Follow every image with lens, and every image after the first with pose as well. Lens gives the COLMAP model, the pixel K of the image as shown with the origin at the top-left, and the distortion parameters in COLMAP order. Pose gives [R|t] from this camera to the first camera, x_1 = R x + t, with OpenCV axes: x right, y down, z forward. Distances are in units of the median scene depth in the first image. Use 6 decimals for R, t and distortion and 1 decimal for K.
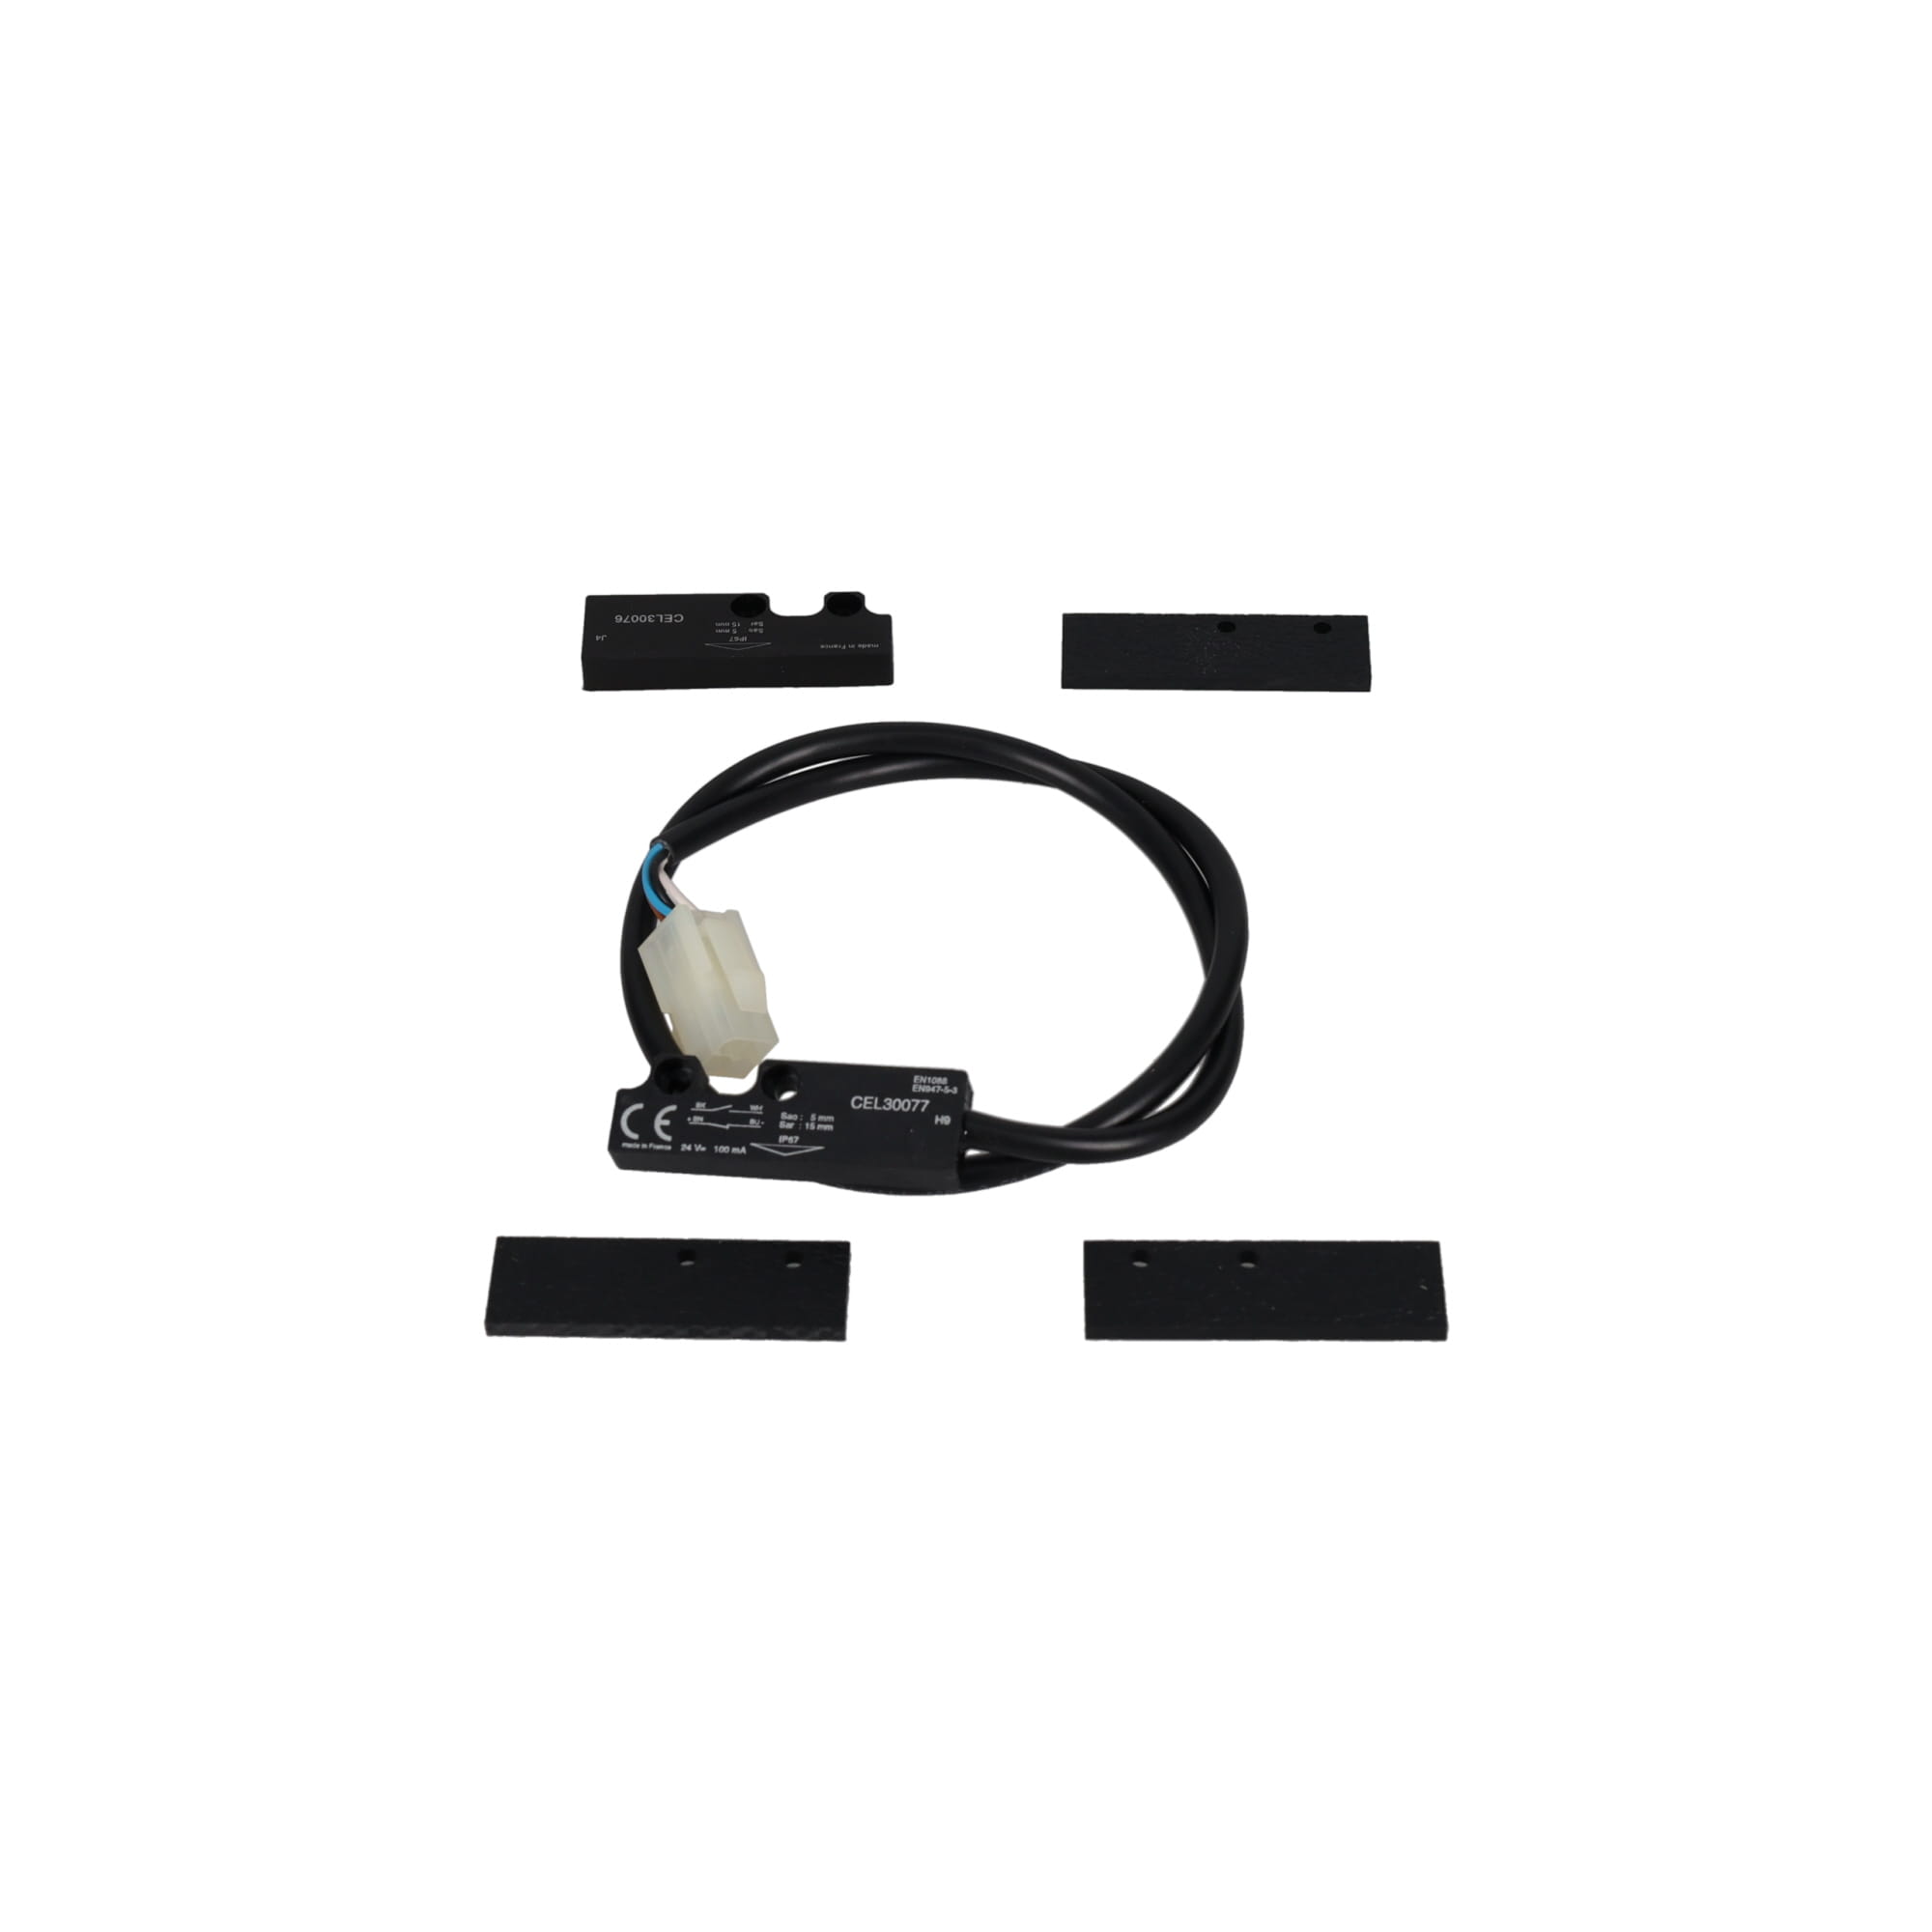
lens RADIAL K [[3896.6, 0, 976.8], [0, 3896.6, 967.2], [0, 0, 1]] dist [-0.004351, 0.000000]
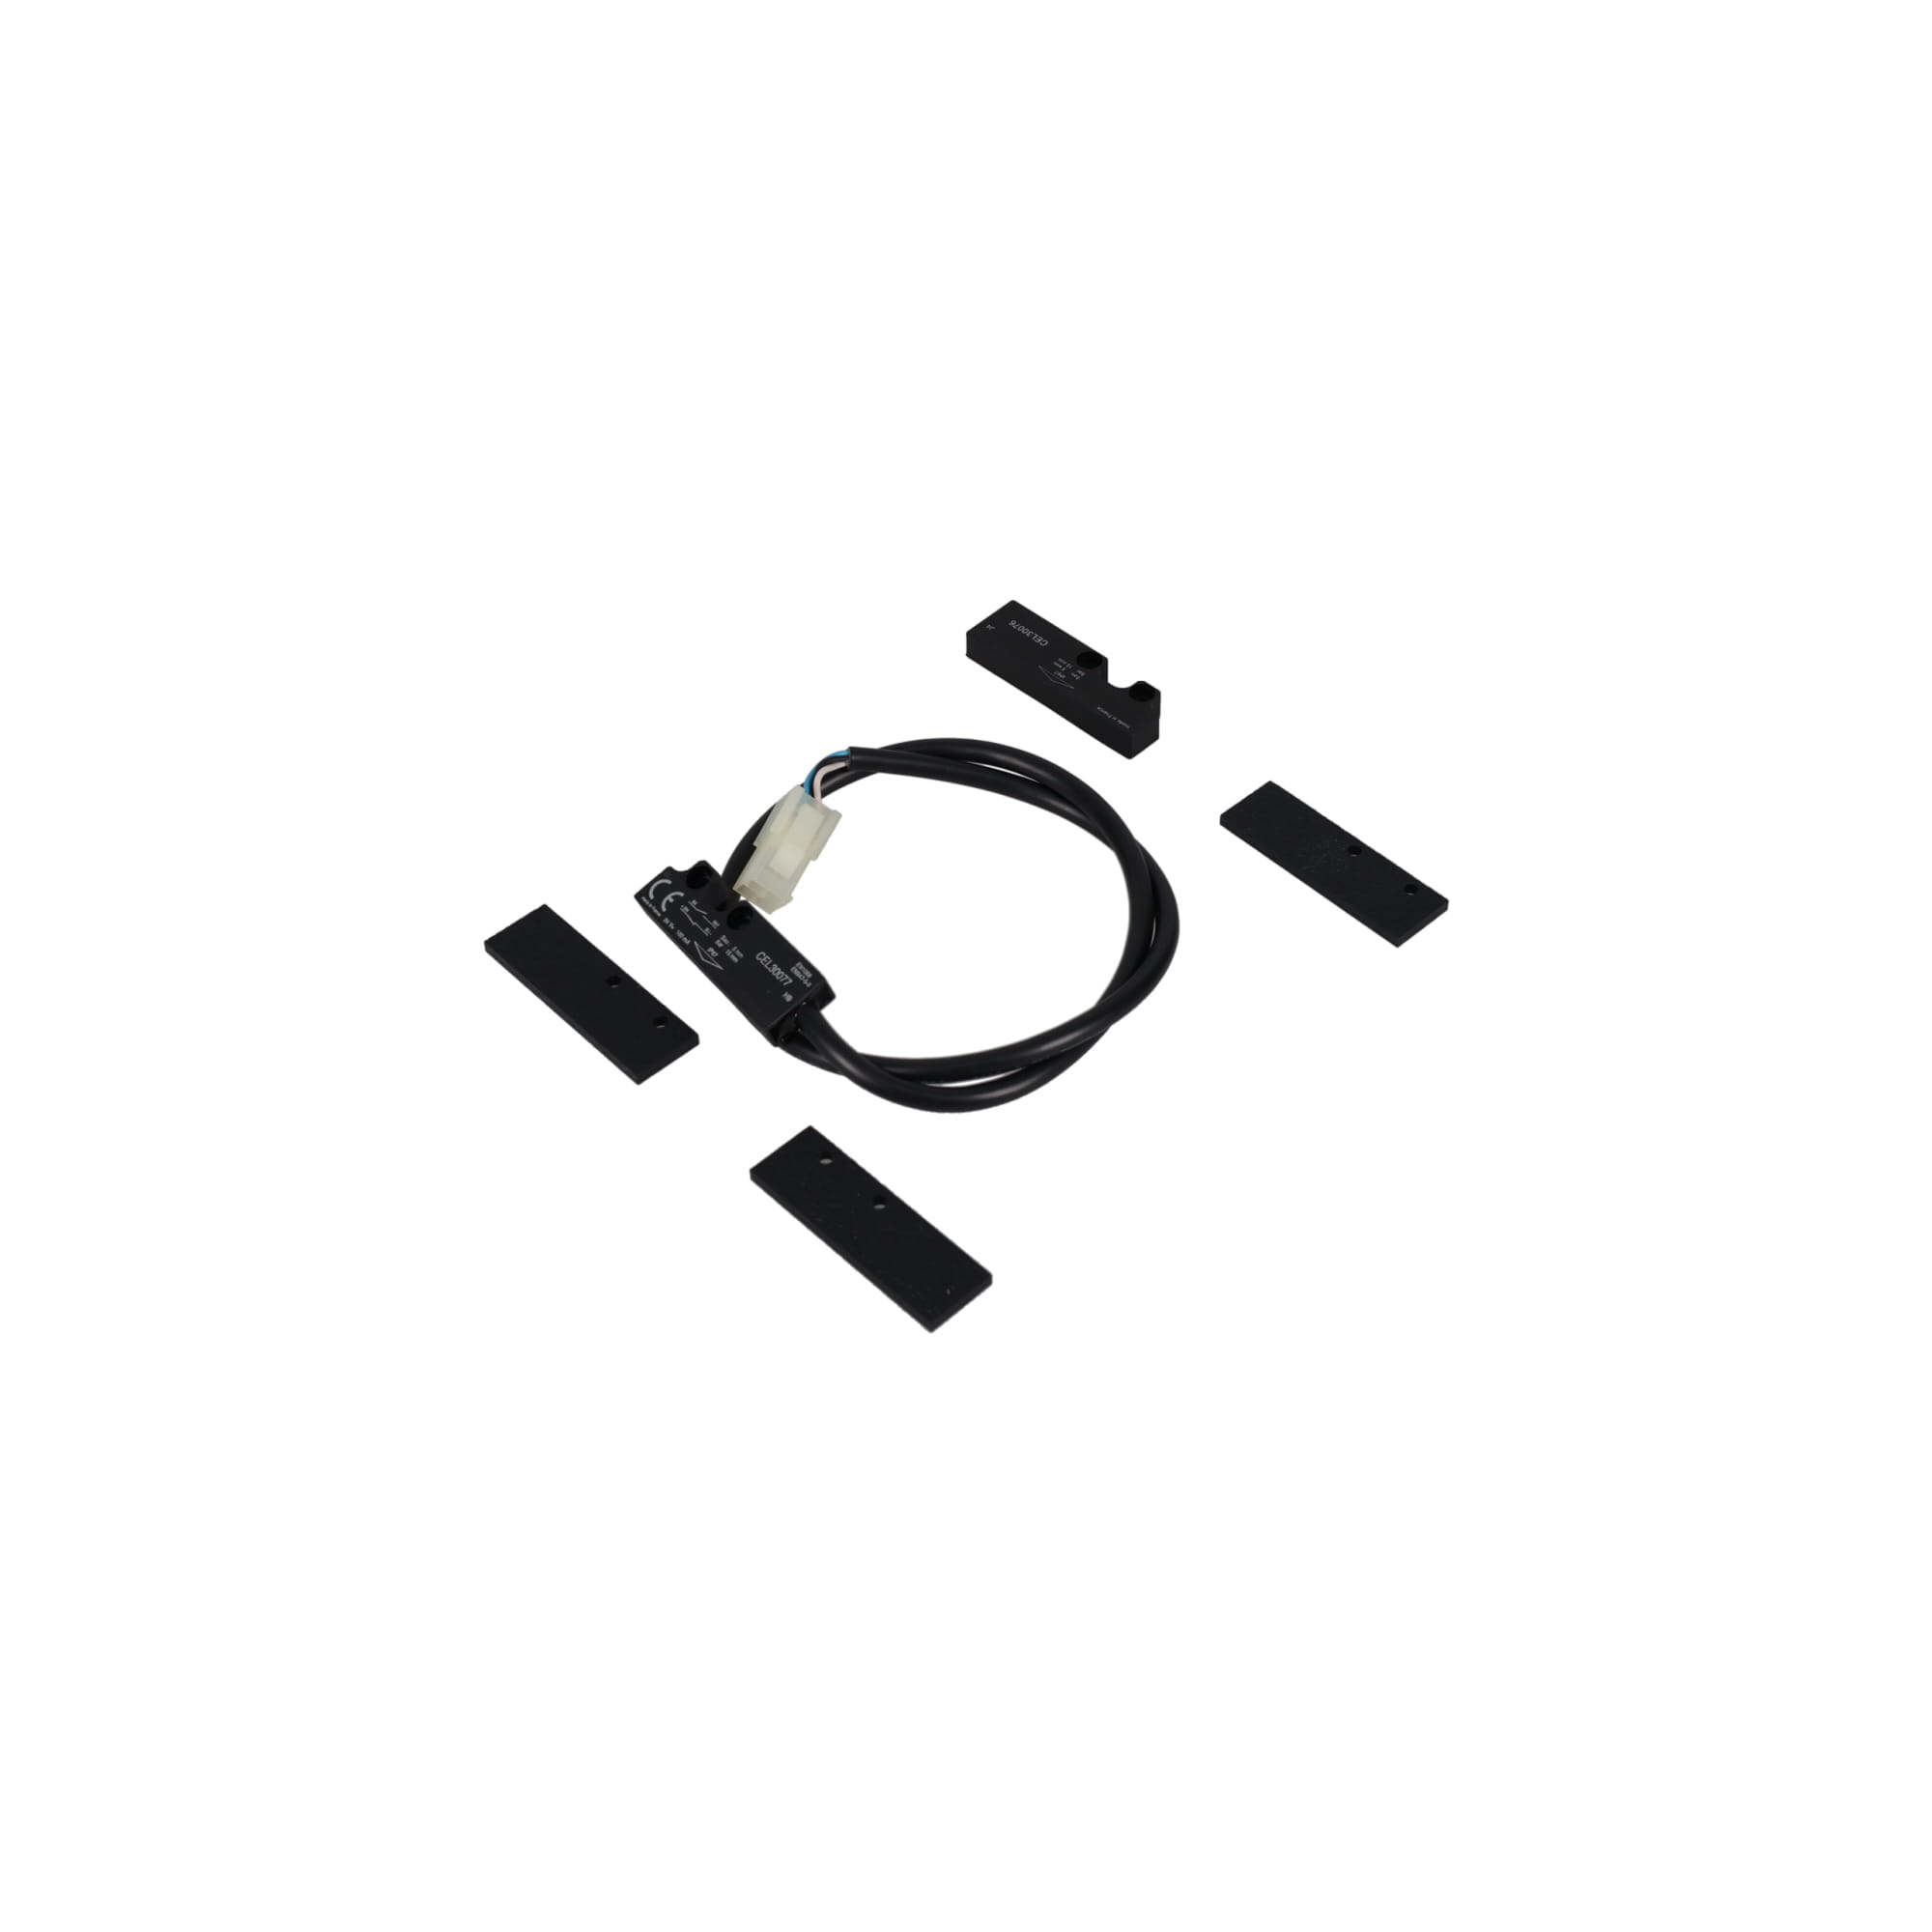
lens RADIAL K [[2877.5, 0, 968.8], [0, 2877.5, 959.0], [0, 0, 1]] dist [0.021452, 0.000000]
pose [[0.701099, 0.518454, -0.489556, 0.520042], [-0.509635, 0.844516, 0.164513, -0.169599], [0.498730, 0.134155, 0.856312, 0.160279]]
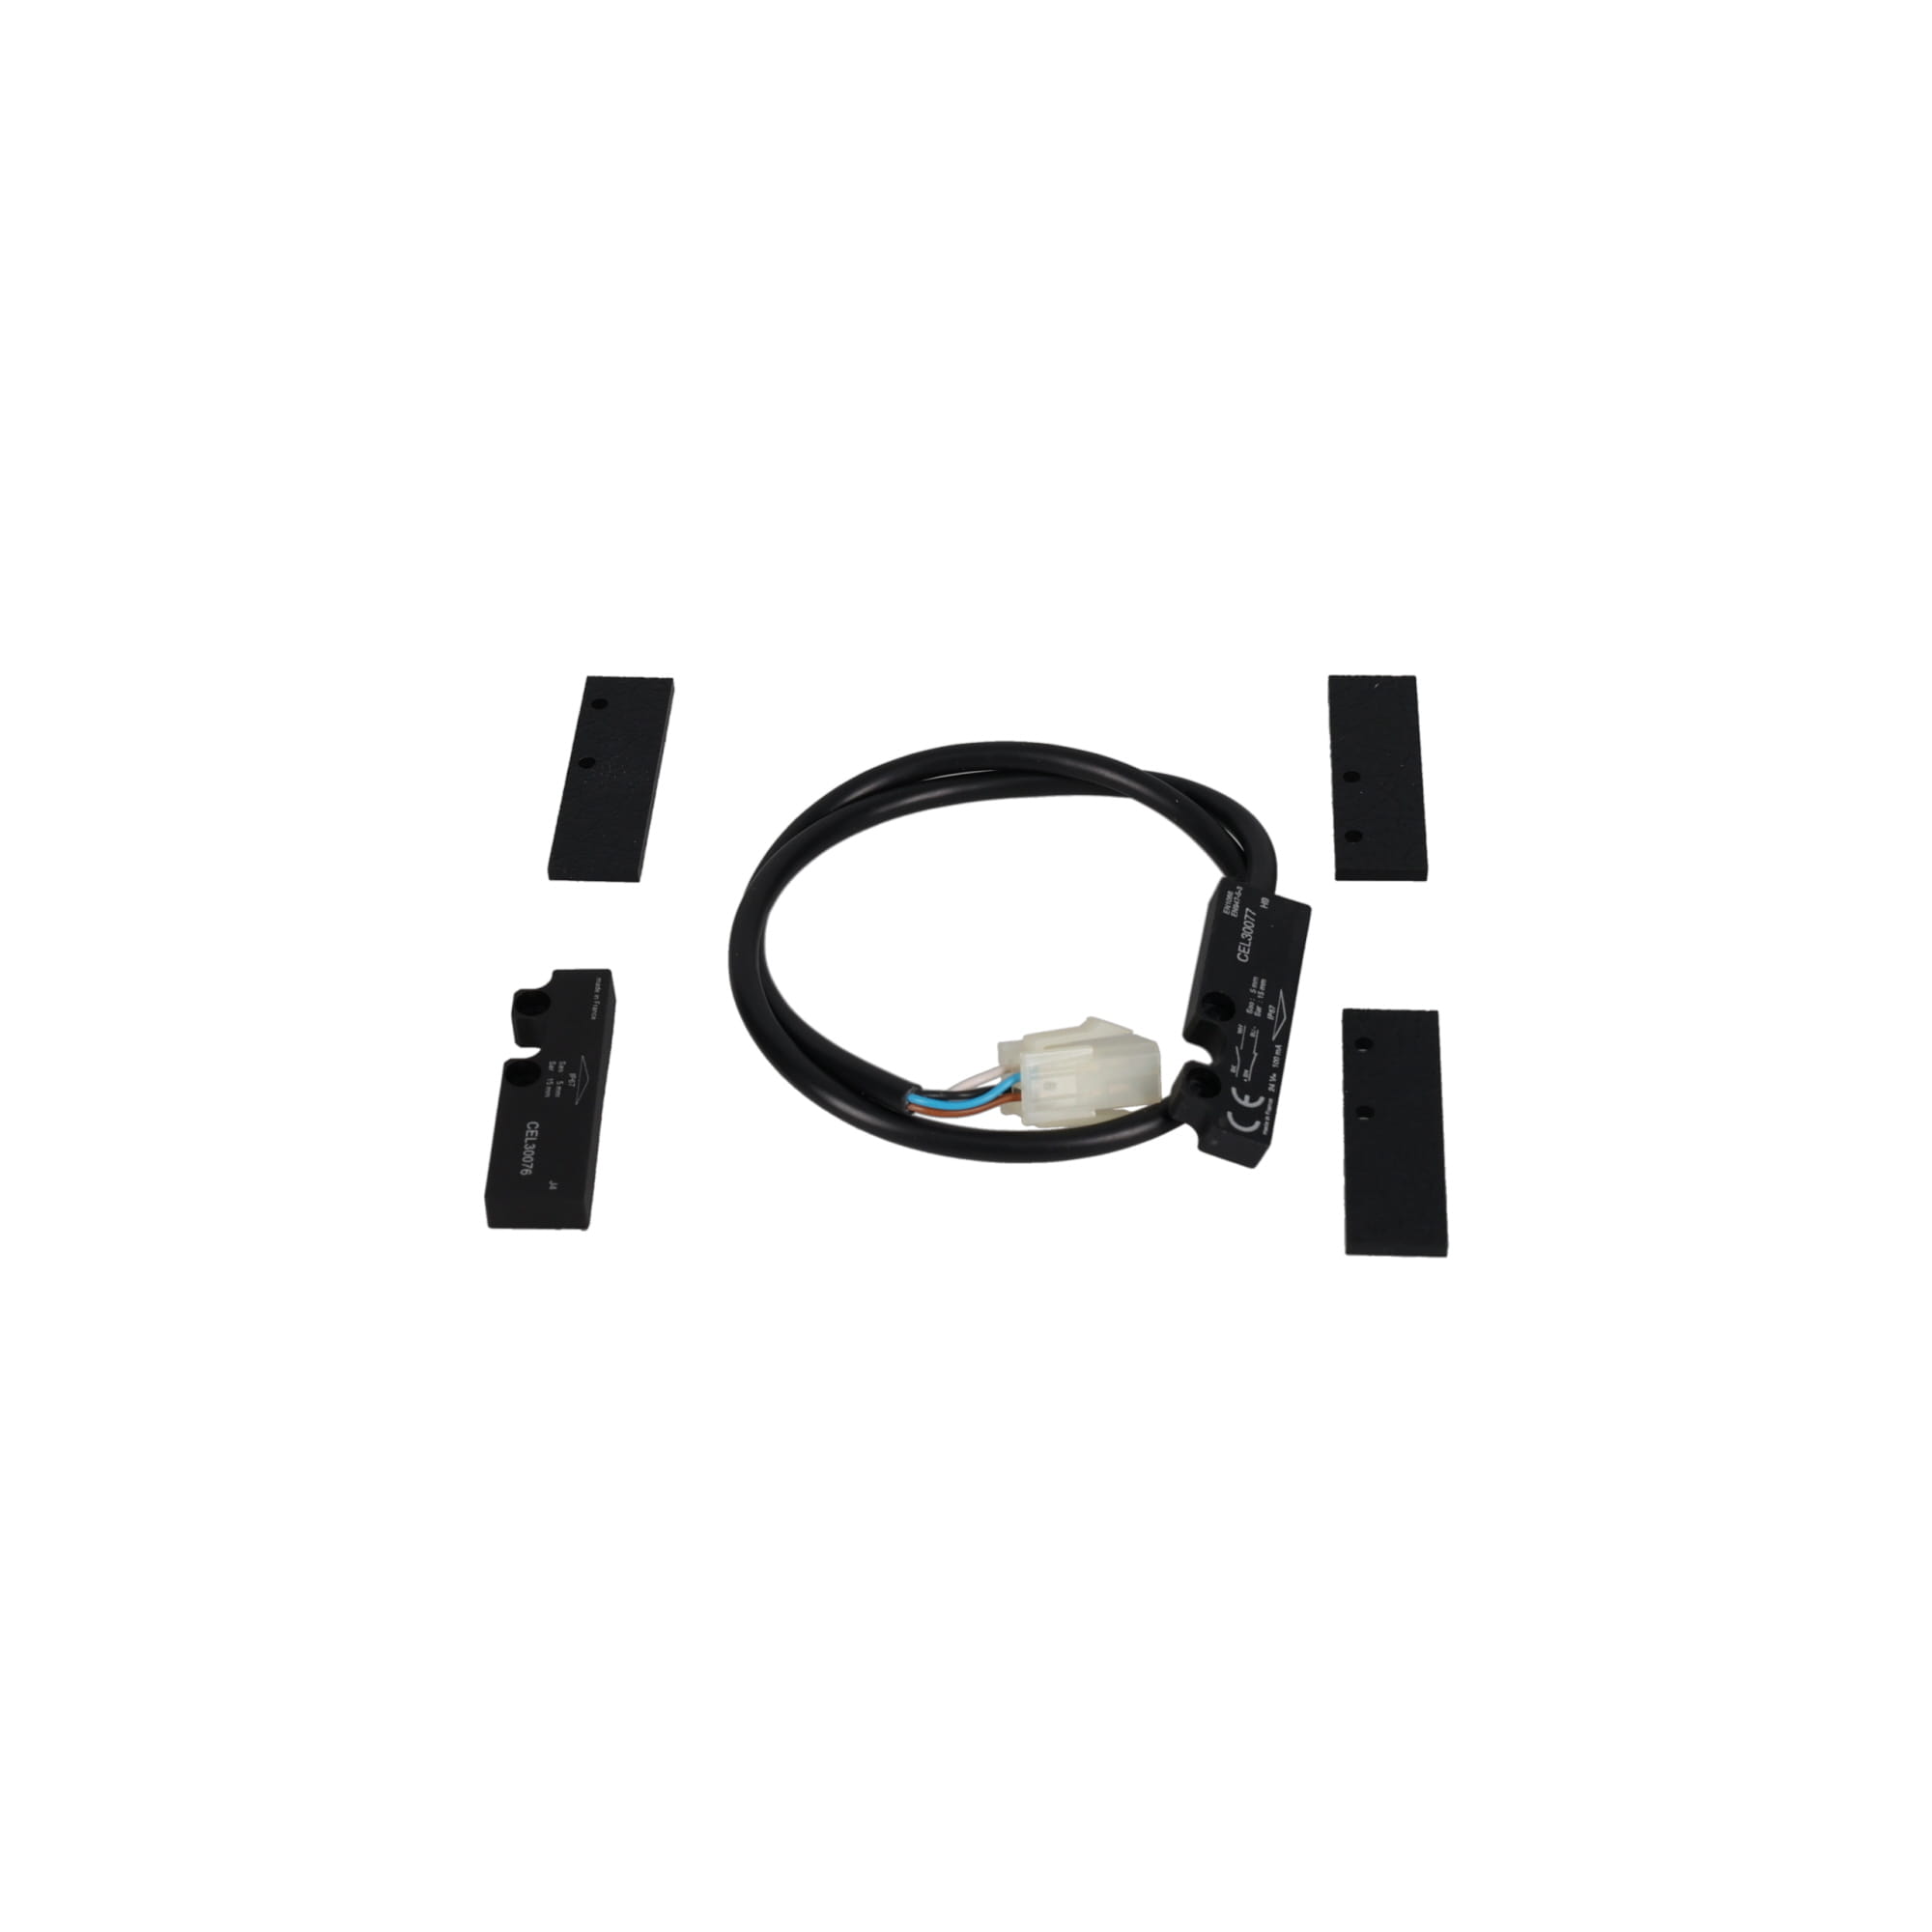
lens RADIAL K [[3896.6, 0, 964.3], [0, 3896.6, 965.1], [0, 0, 1]] dist [-0.004351, 0.000000]
pose [[0.030365, -0.696376, 0.717034, -0.841965], [0.738836, 0.498791, 0.453132, -0.533996], [-0.673200, 0.516012, 0.529654, 0.454318]]
